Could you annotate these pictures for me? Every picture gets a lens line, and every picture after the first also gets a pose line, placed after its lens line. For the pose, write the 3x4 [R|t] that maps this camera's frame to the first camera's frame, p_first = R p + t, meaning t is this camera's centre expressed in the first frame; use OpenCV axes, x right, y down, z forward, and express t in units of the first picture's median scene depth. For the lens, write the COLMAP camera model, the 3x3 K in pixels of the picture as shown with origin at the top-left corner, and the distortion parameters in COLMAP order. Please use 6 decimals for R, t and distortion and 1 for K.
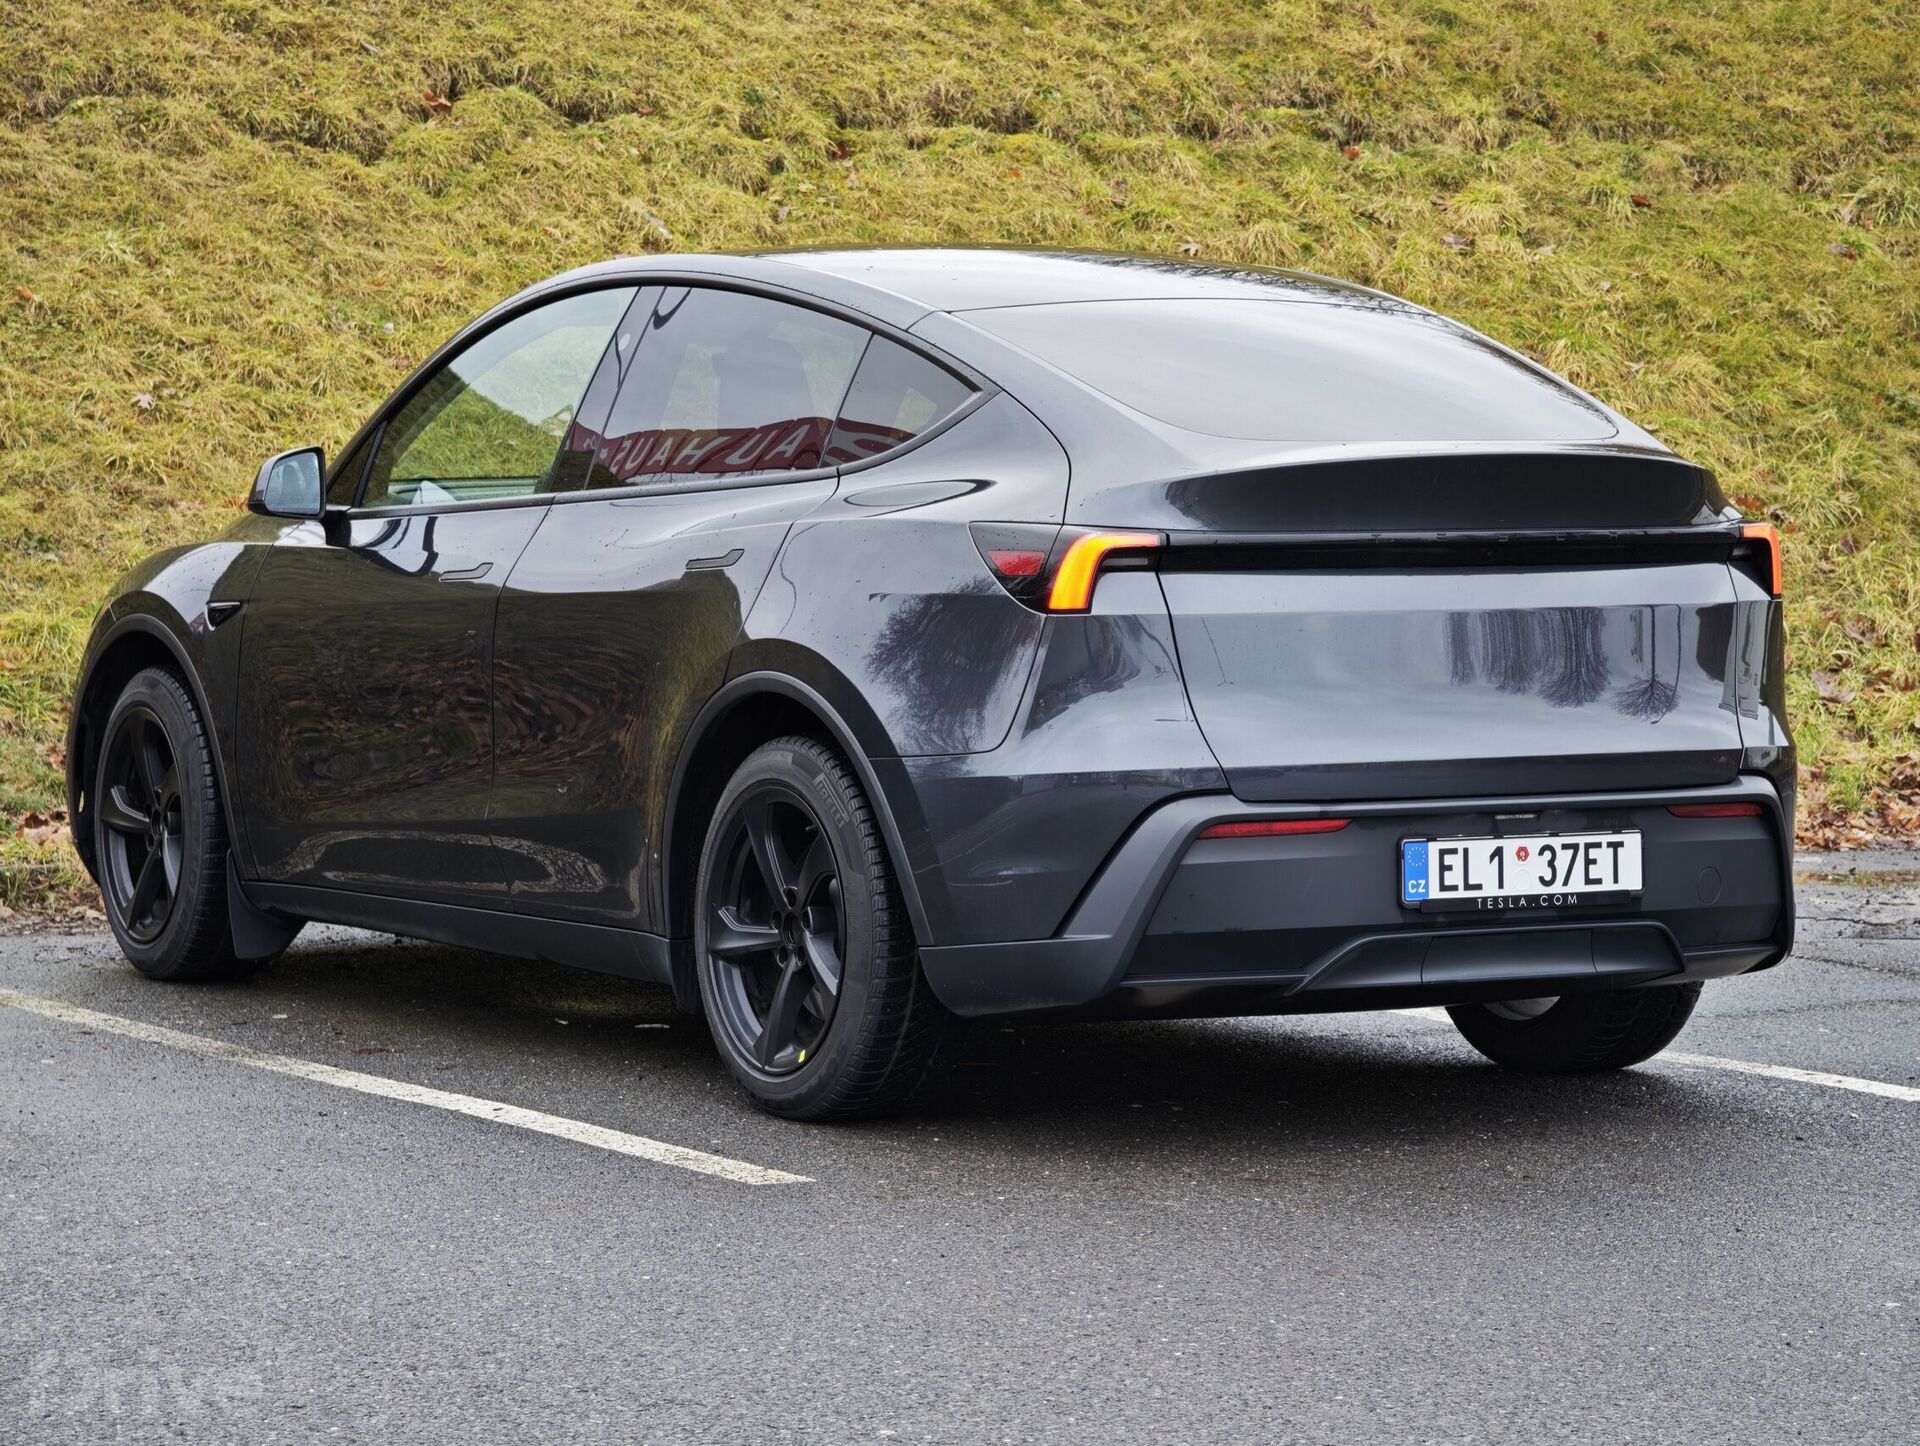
lens RADIAL K [[5888.0, 0, 960.0], [0, 5888.0, 705.7], [0, 0, 1]] dist [0.257387, 0.000000]
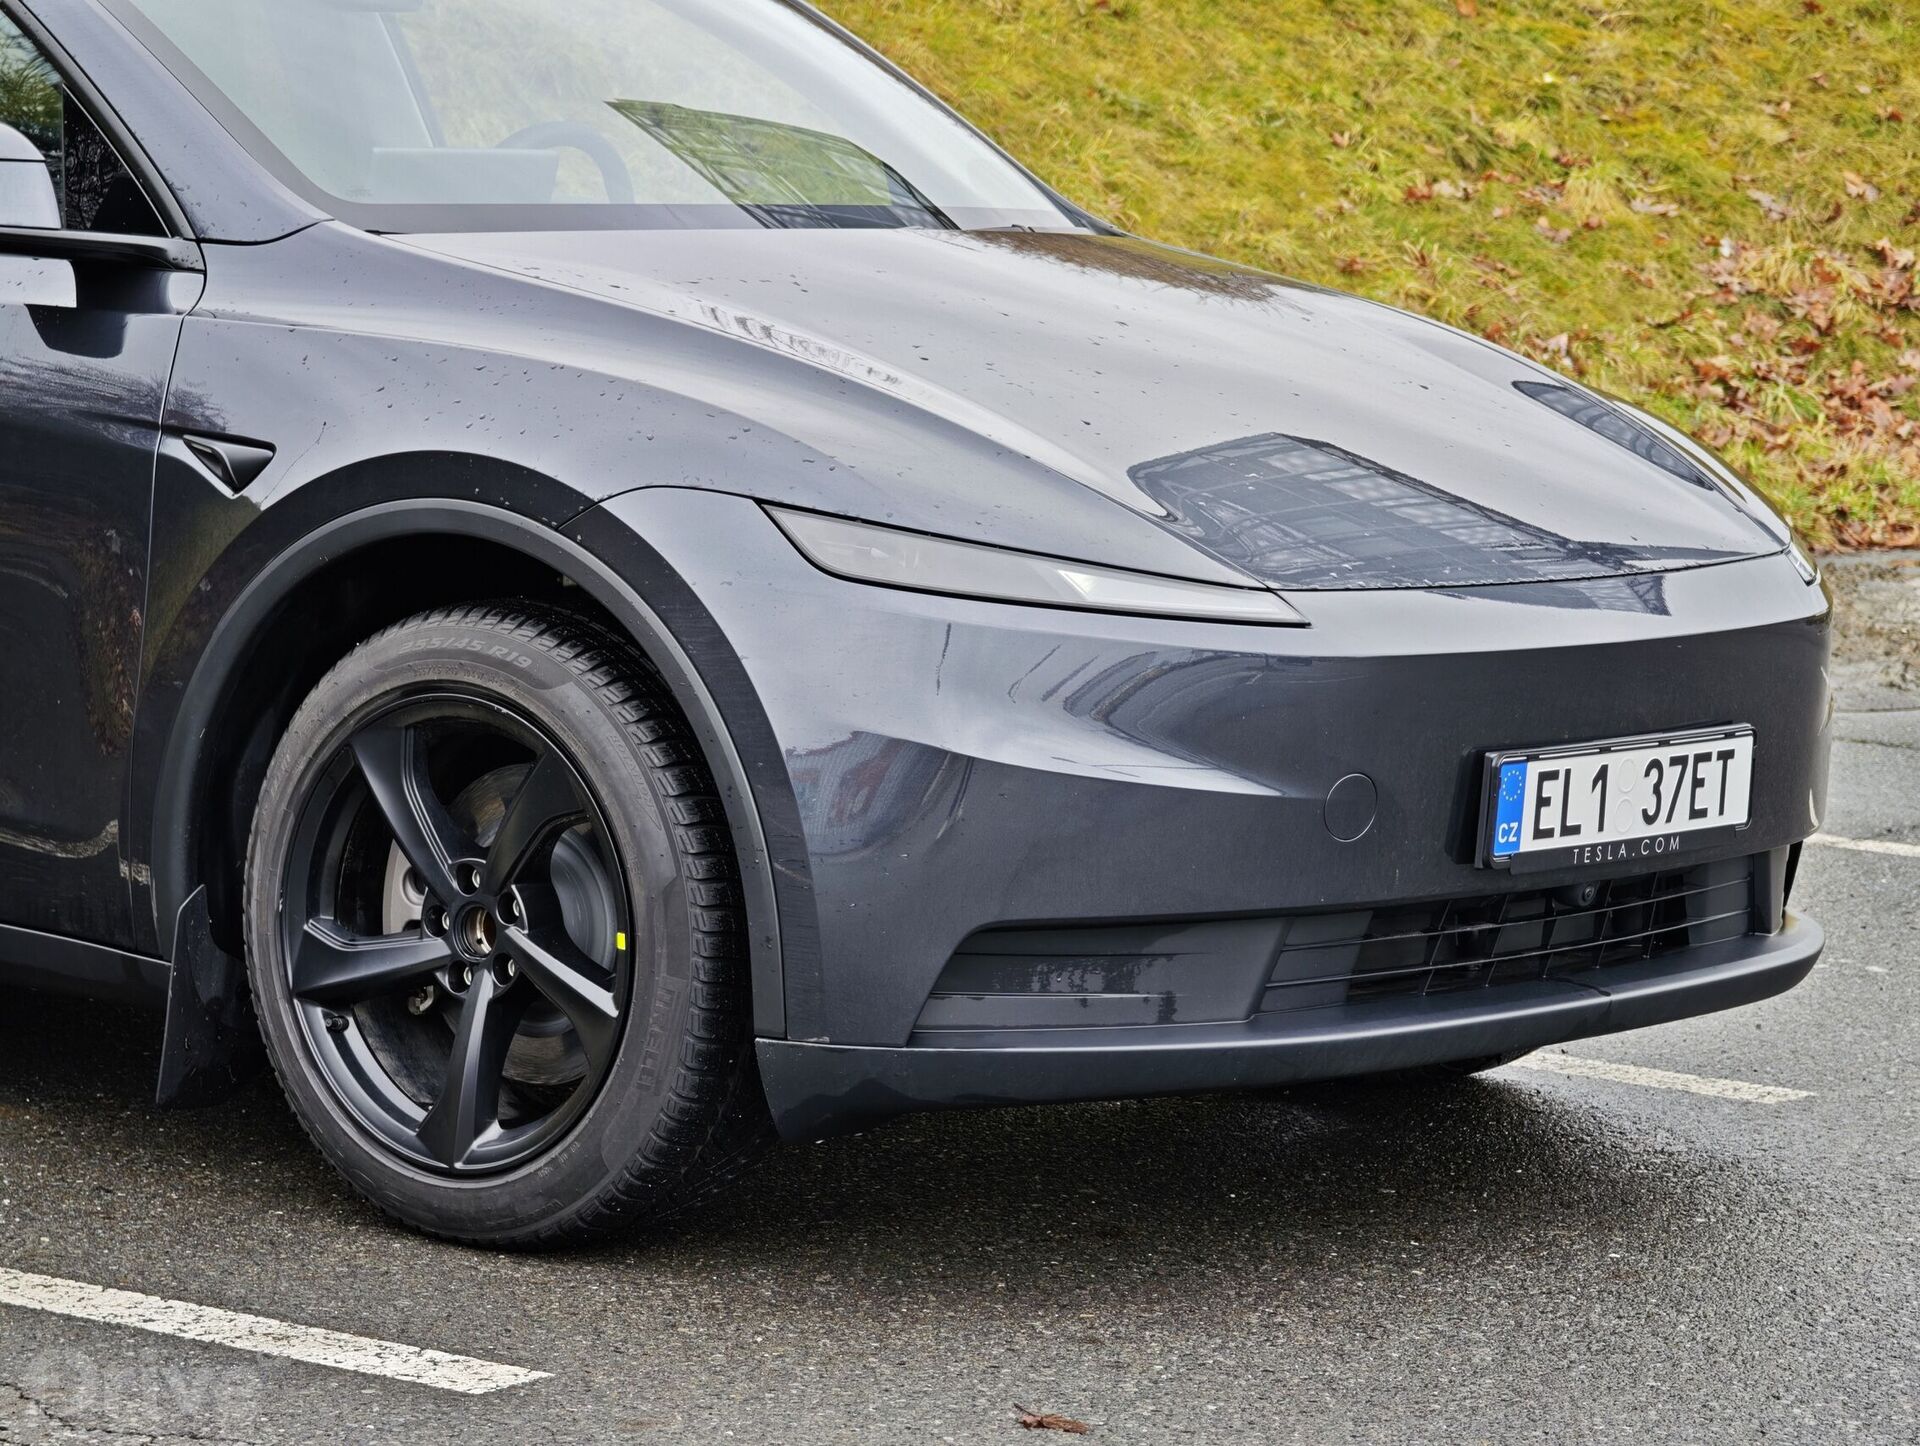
lens RADIAL K [[5888.0, 0, 968.6], [0, 5888.0, 733.4], [0, 0, 1]] dist [0.257387, 0.000000]
pose [[0.938032, -0.007814, 0.346460, -0.191587], [-0.014648, 0.997958, 0.062167, -0.017764], [-0.346238, -0.063390, 0.936003, 0.437118]]
